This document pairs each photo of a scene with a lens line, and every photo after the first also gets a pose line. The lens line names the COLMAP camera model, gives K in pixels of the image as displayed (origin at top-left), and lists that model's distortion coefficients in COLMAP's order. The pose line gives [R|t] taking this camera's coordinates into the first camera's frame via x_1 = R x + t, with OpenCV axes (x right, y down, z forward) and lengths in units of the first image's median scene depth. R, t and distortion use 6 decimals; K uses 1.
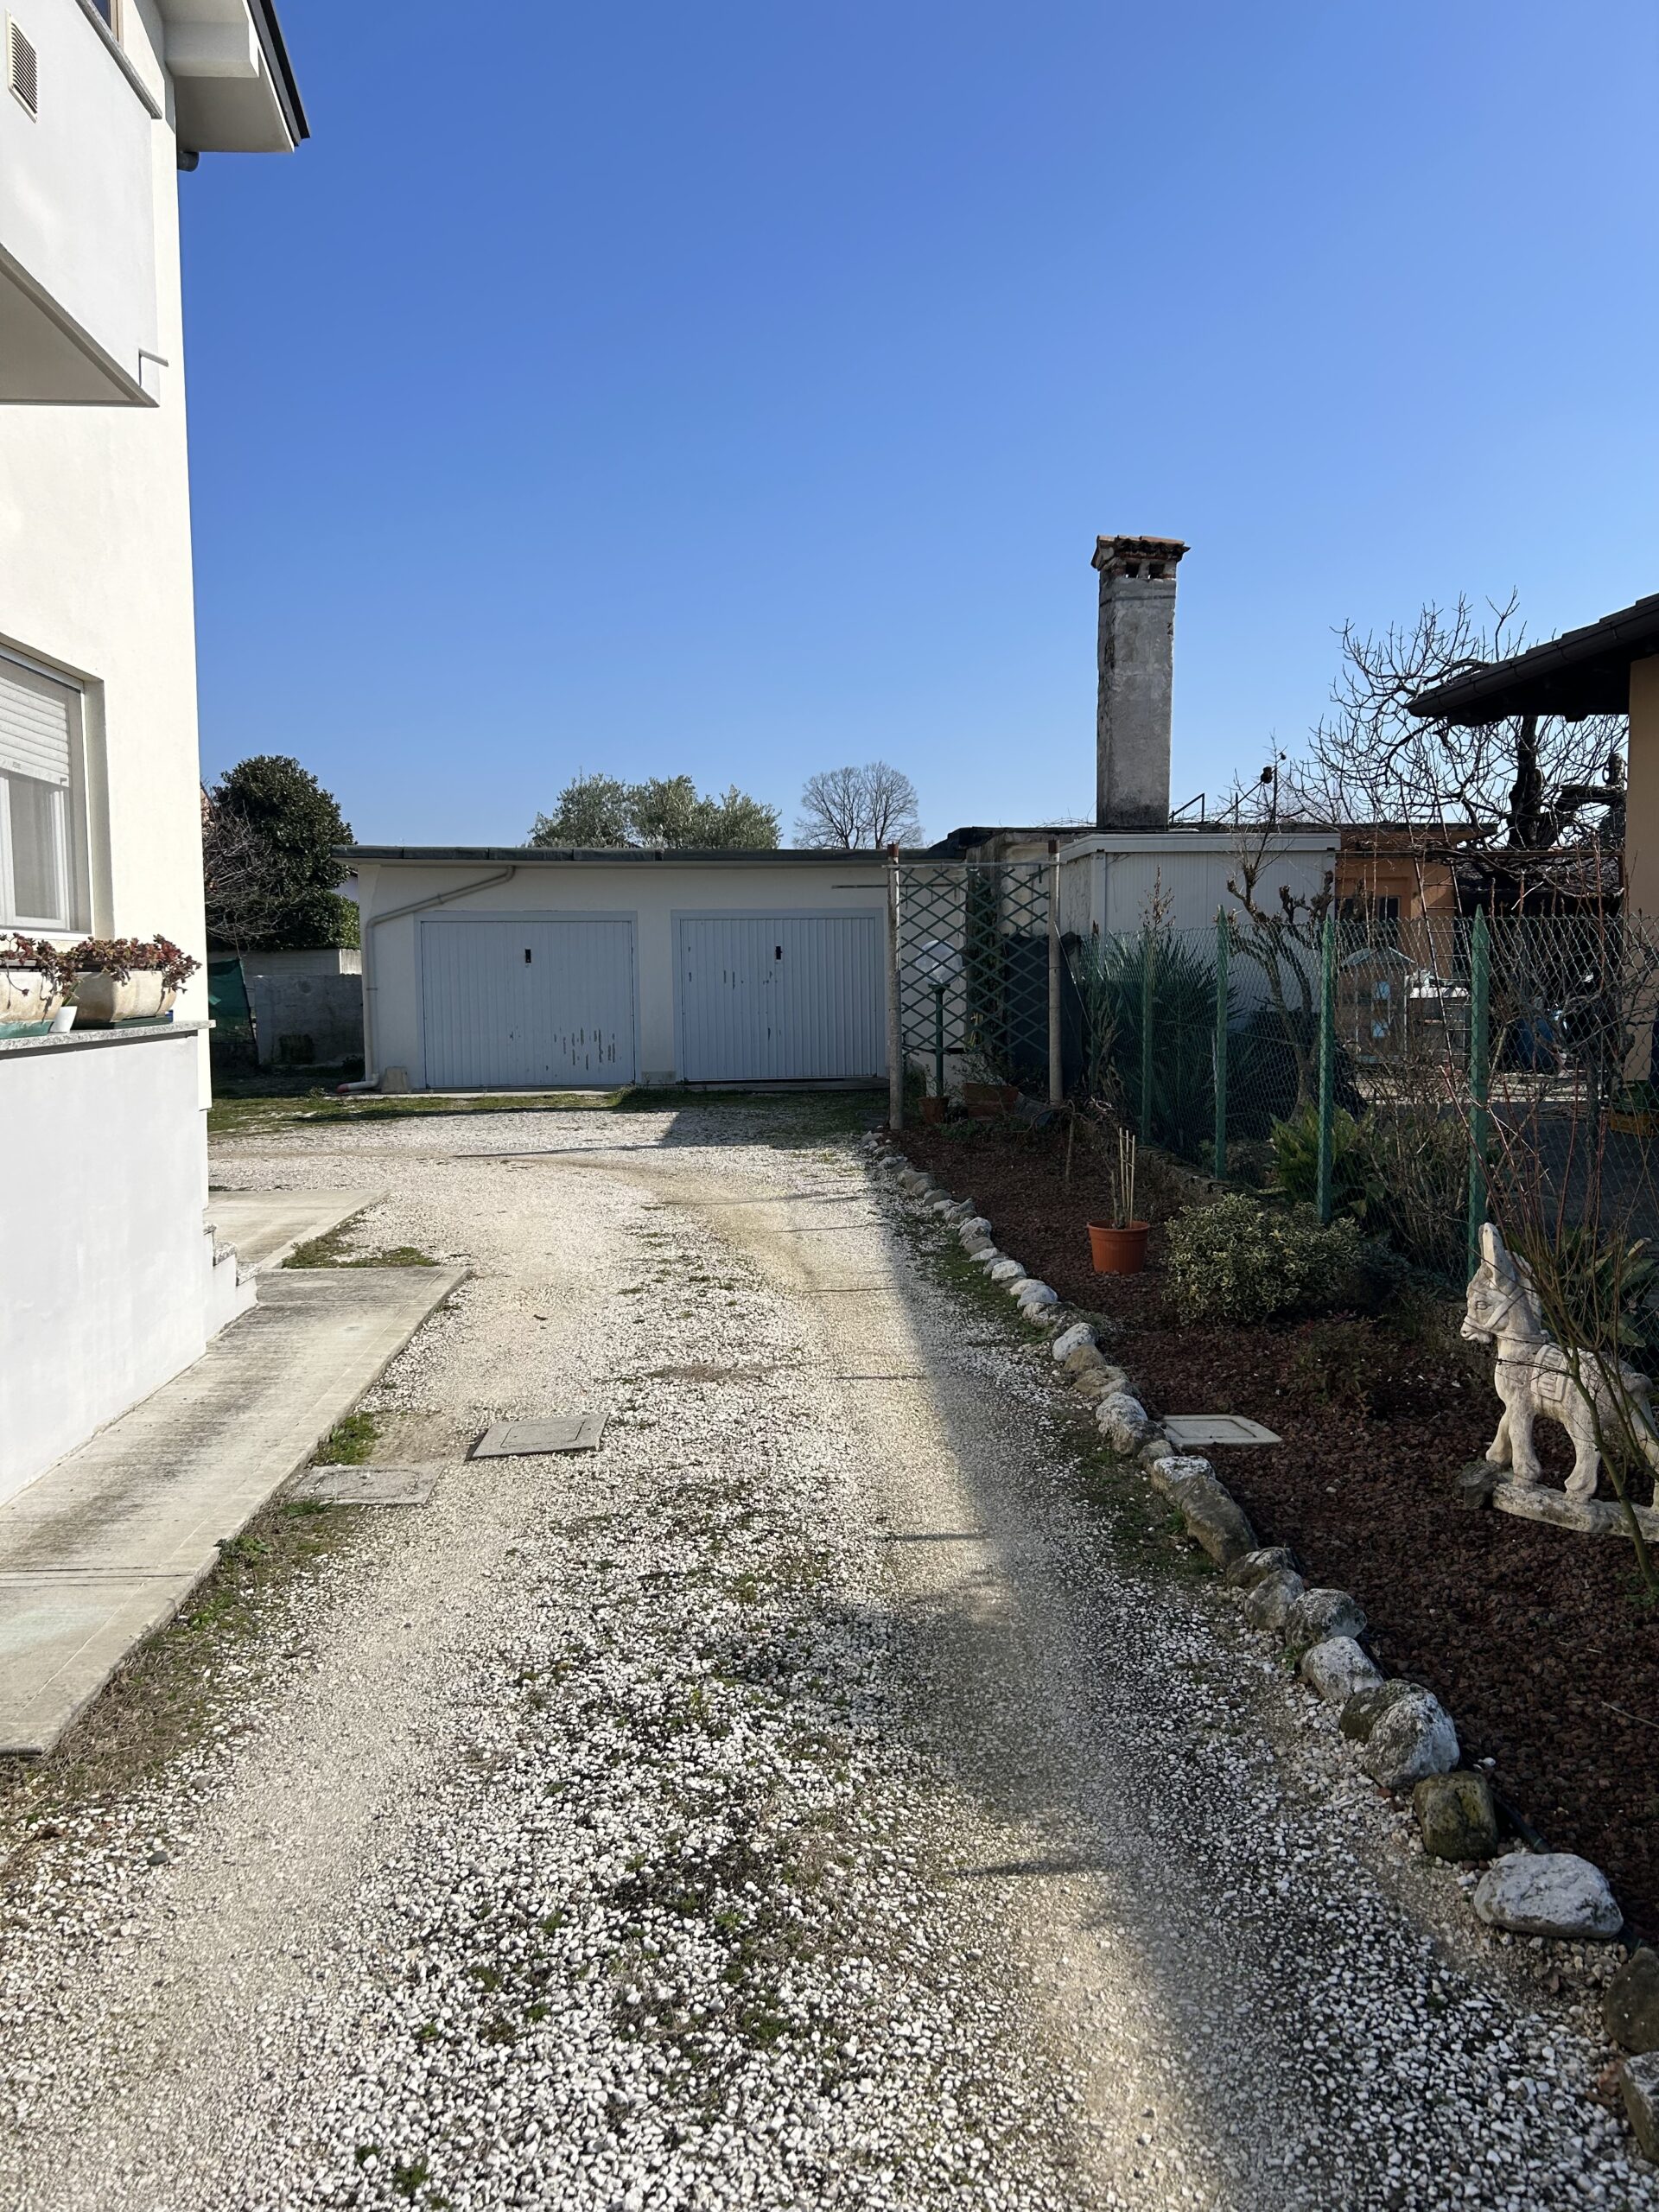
lens RADIAL K [[1688.1, 0, 843.1], [0, 1688.1, 1102.6], [0, 0, 1]] dist [0.042628, -0.044240]
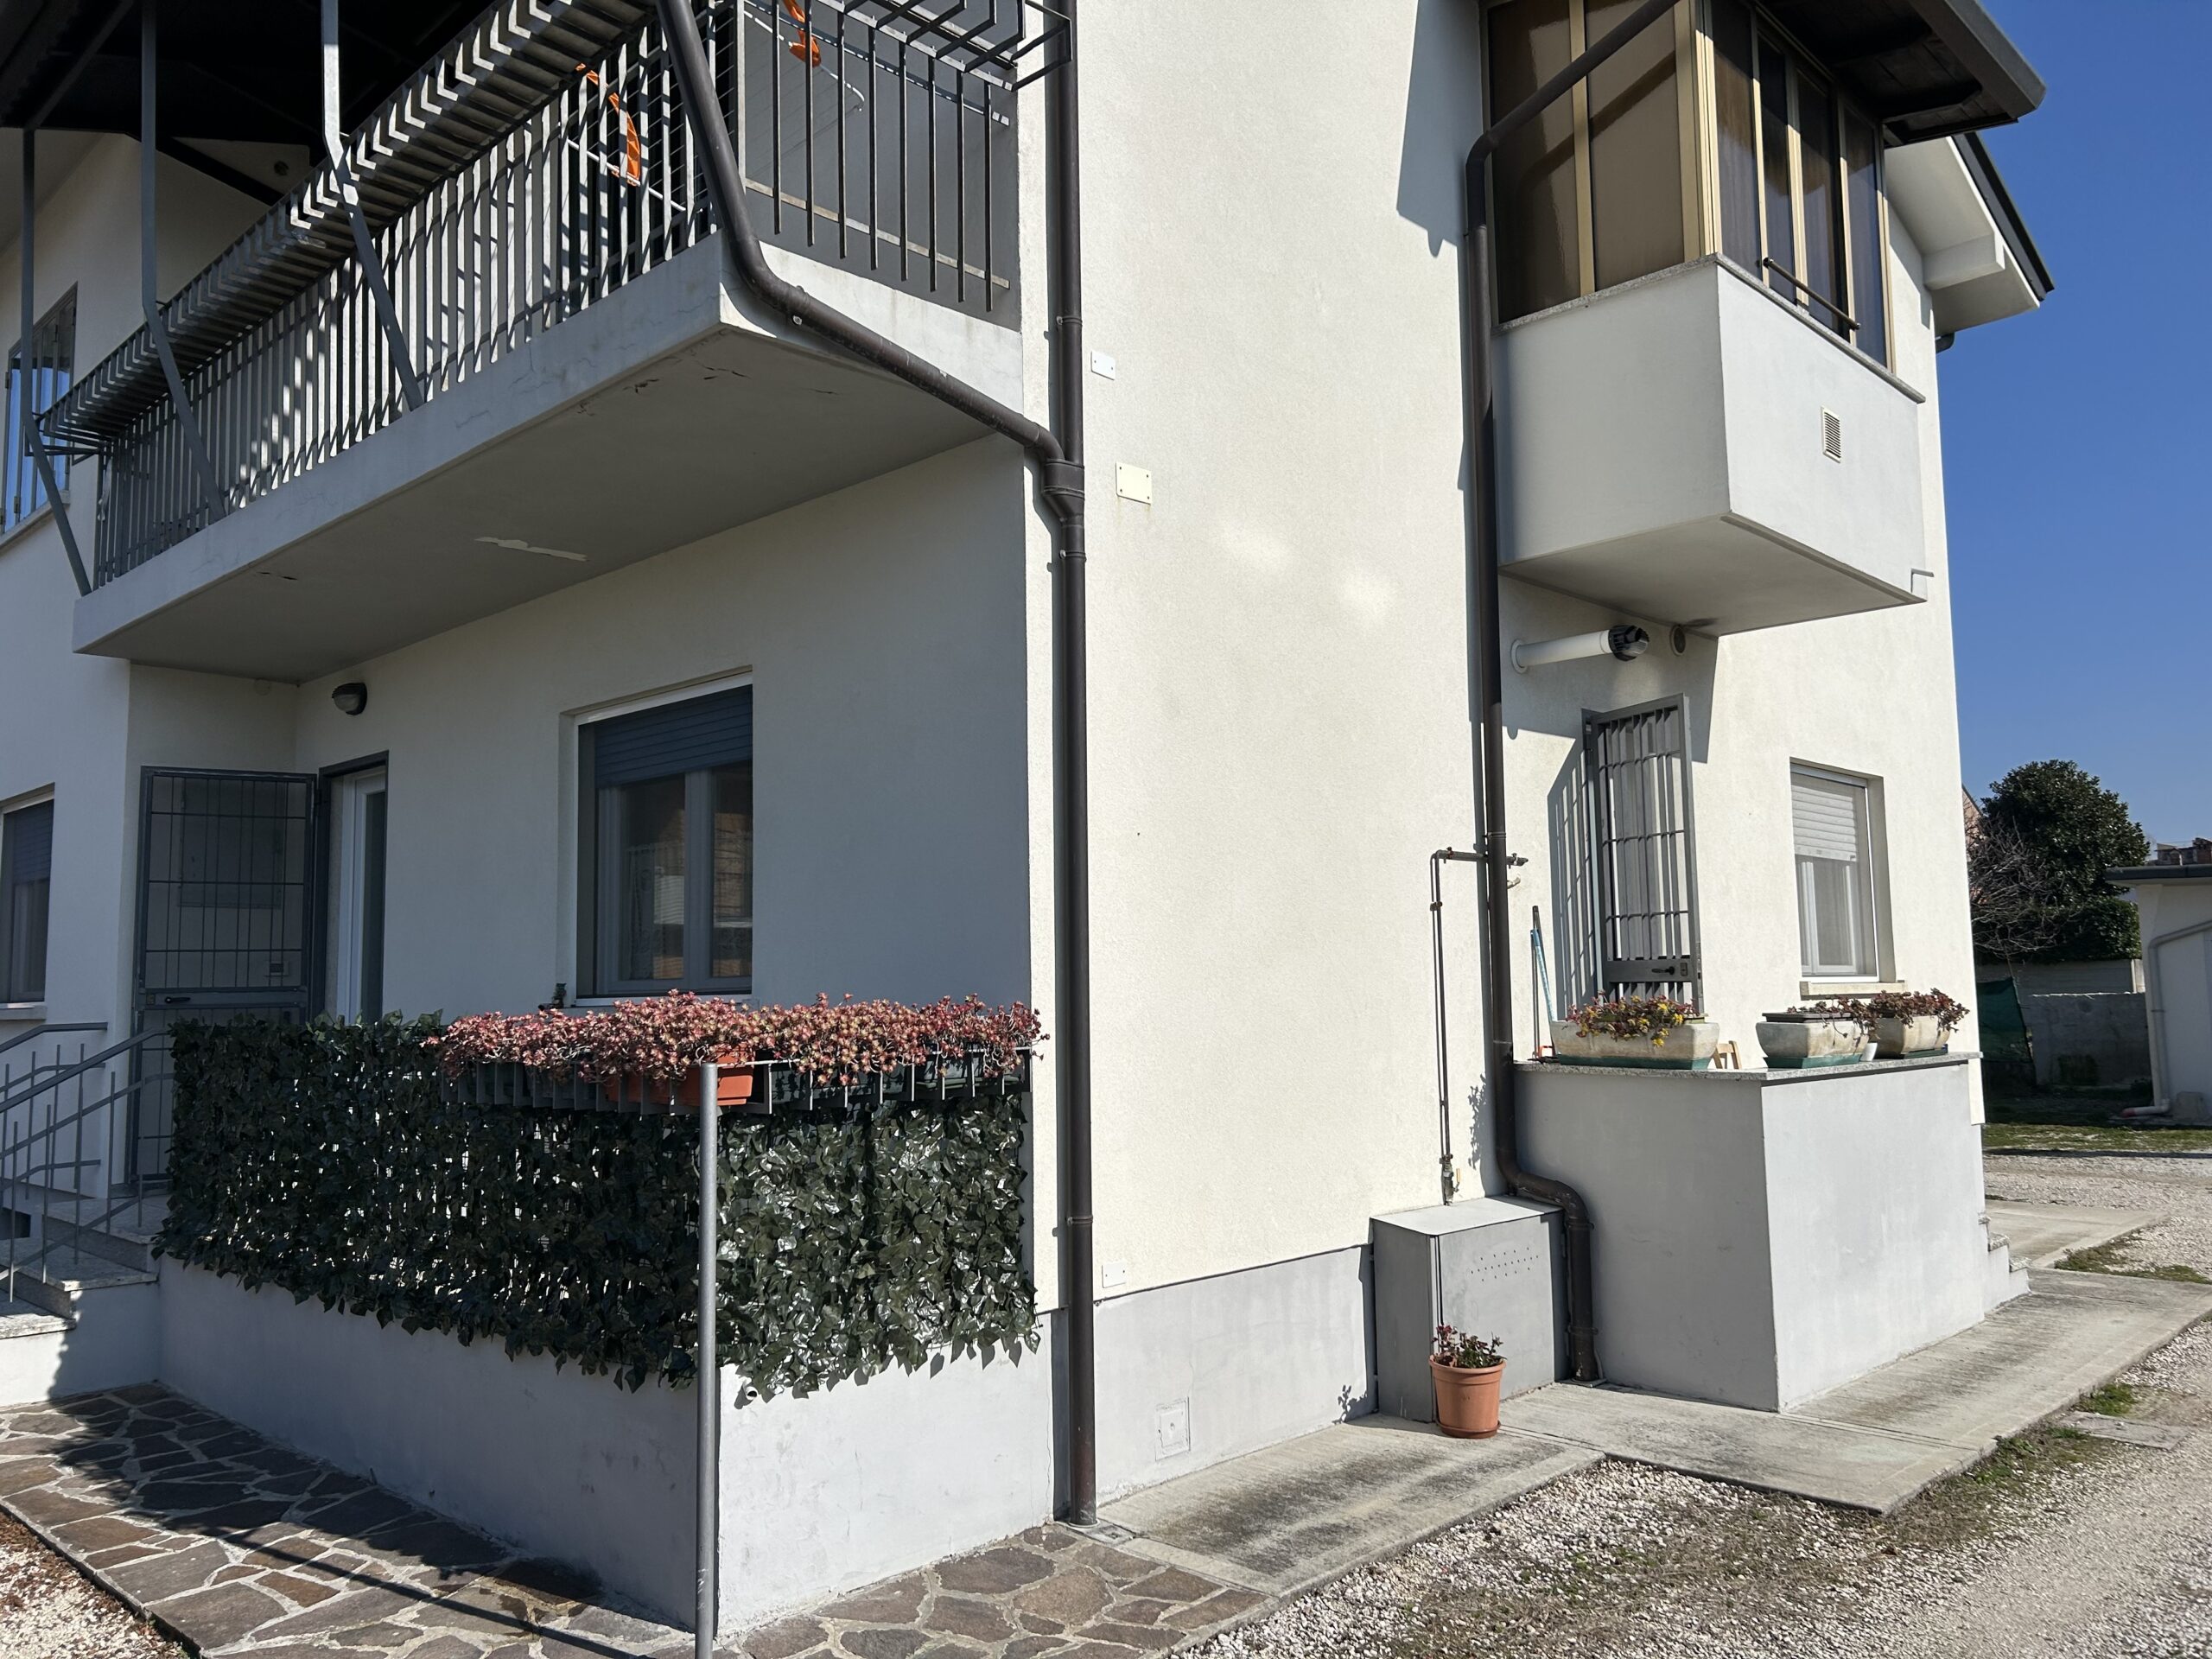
lens RADIAL K [[1688.1, 0, 1068.1], [0, 1688.1, 815.7], [0, 0, 1]] dist [0.042628, -0.044240]
pose [[0.661380, -0.079454, -0.745831, 0.073403], [-0.050280, 0.987440, -0.149779, 0.001060], [0.748364, 0.136561, 0.649078, -0.188683]]
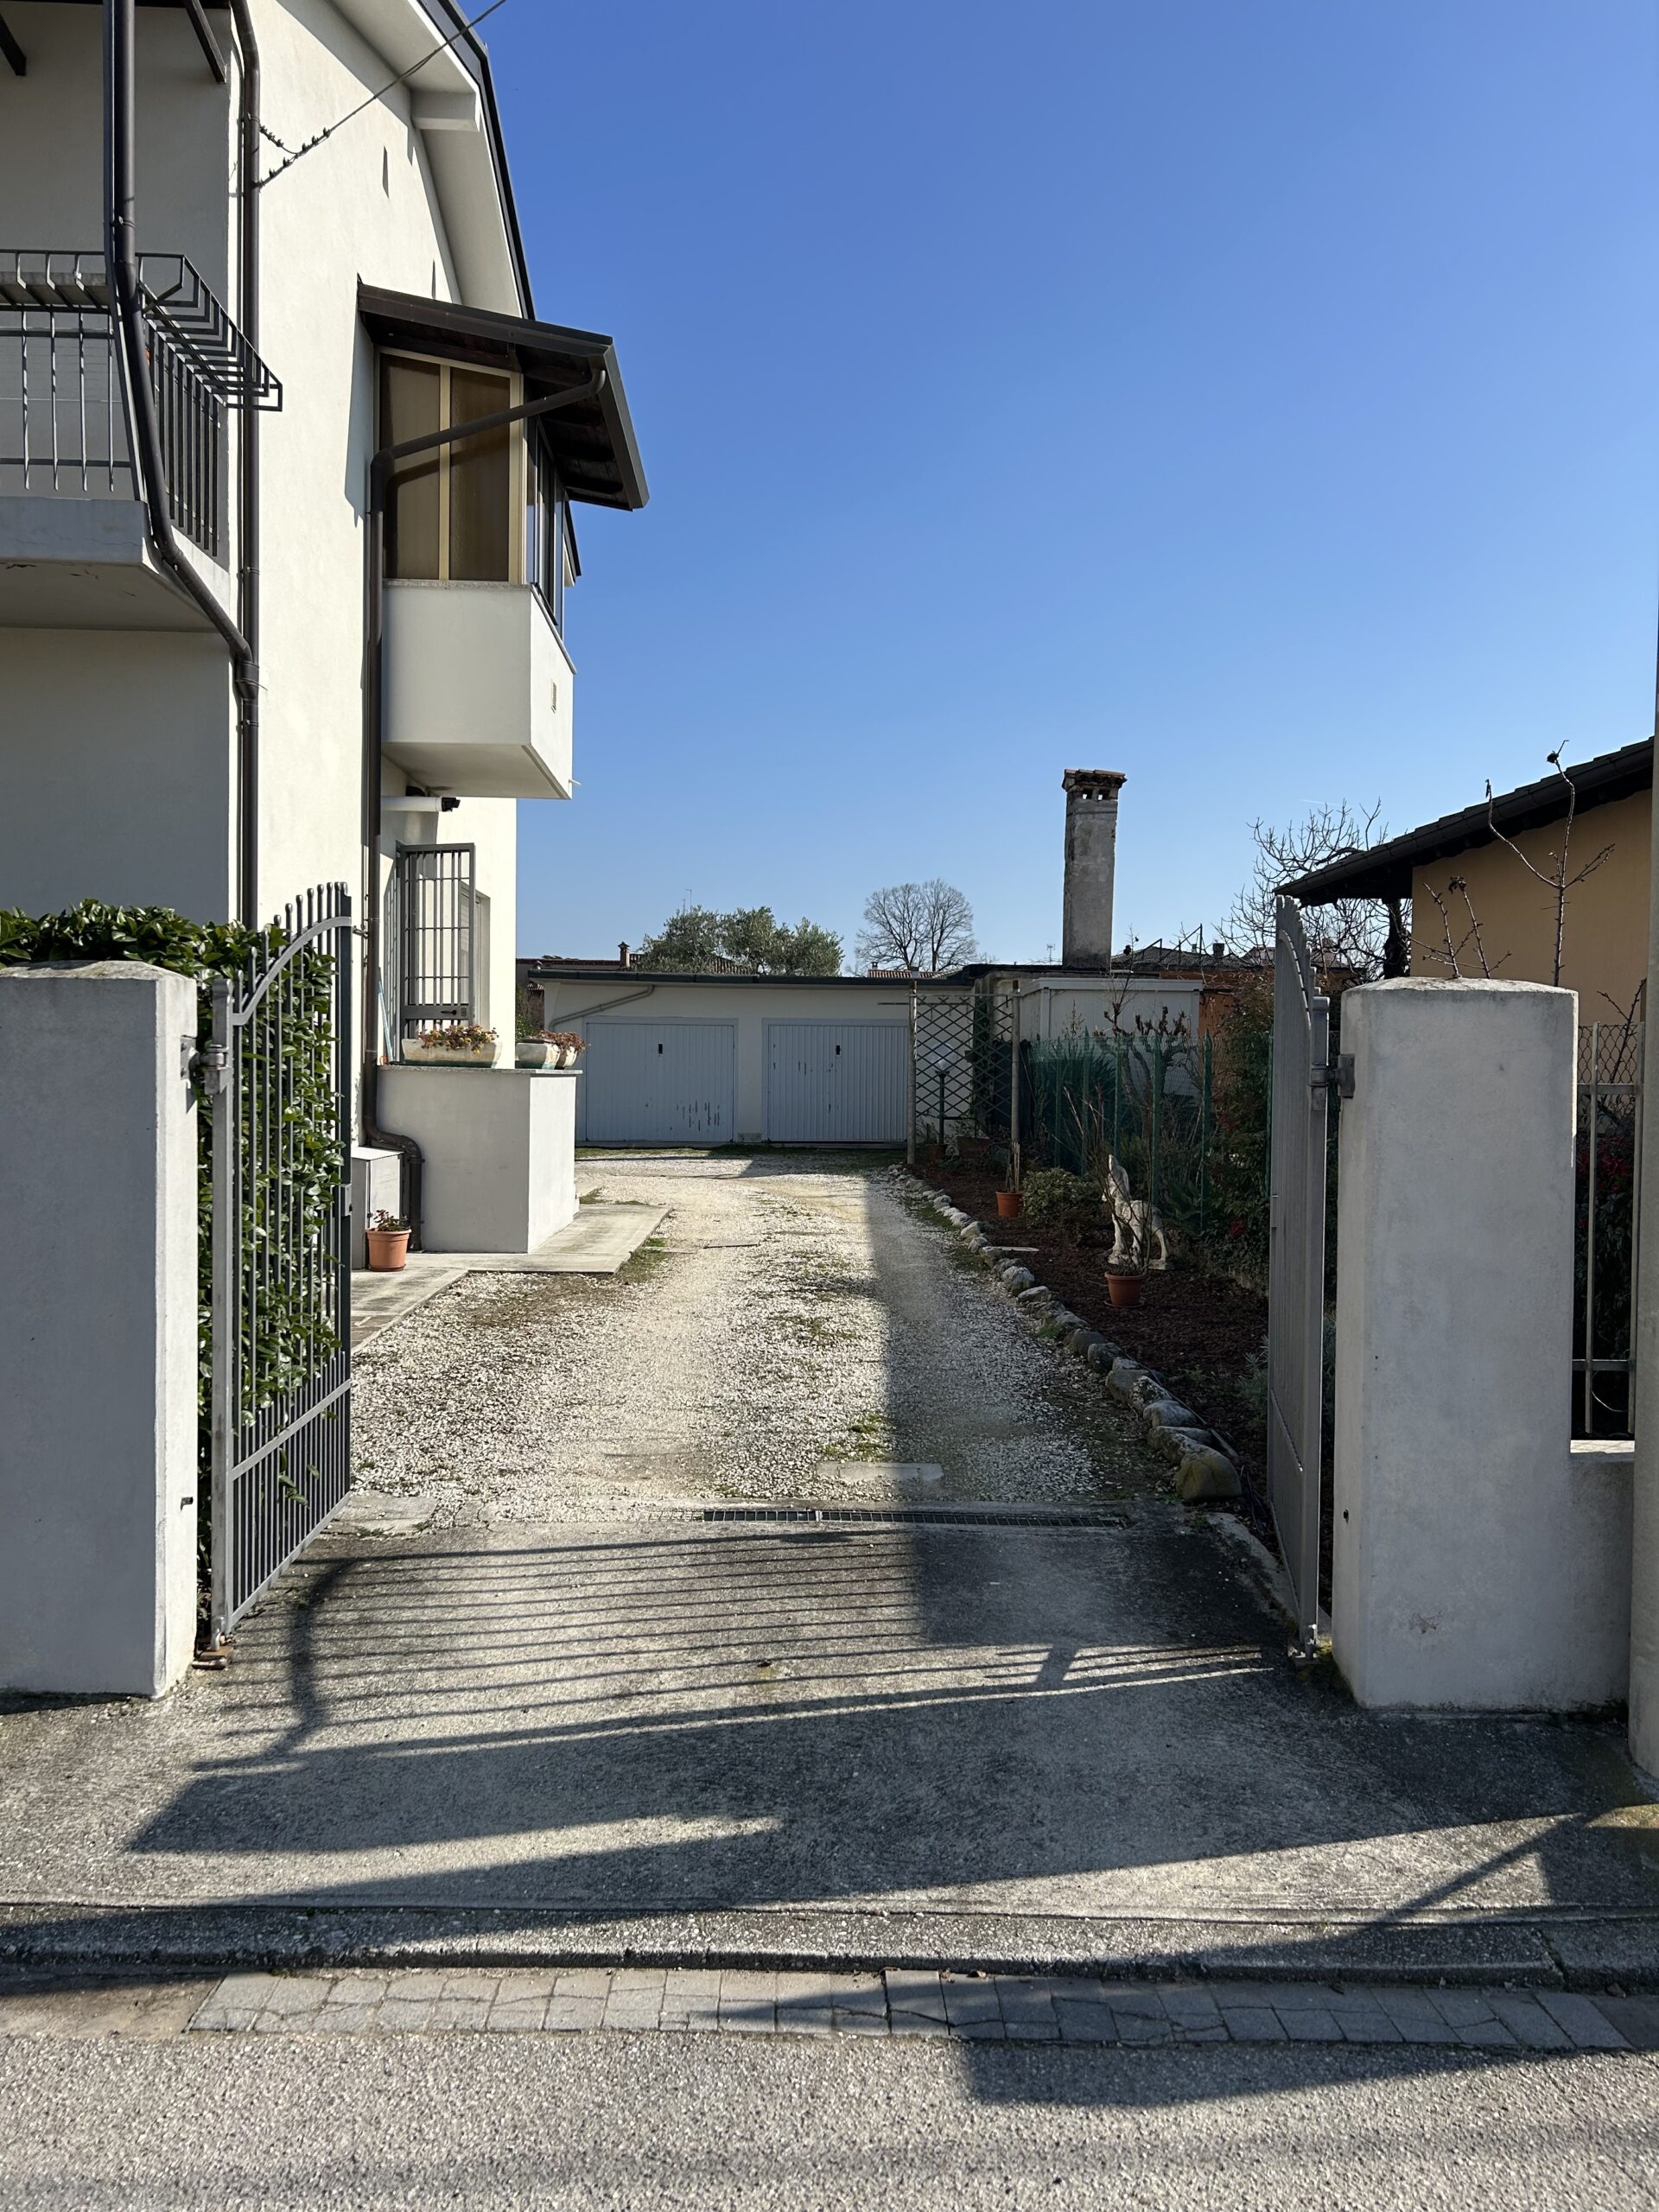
lens RADIAL K [[1688.1, 0, 824.0], [0, 1688.1, 1118.5], [0, 0, 1]] dist [0.042628, -0.044240]
pose [[0.998658, 0.023862, -0.045962, 0.023792], [-0.026209, 0.998347, -0.051153, 0.060140], [0.044666, 0.052289, 0.997633, -0.595078]]
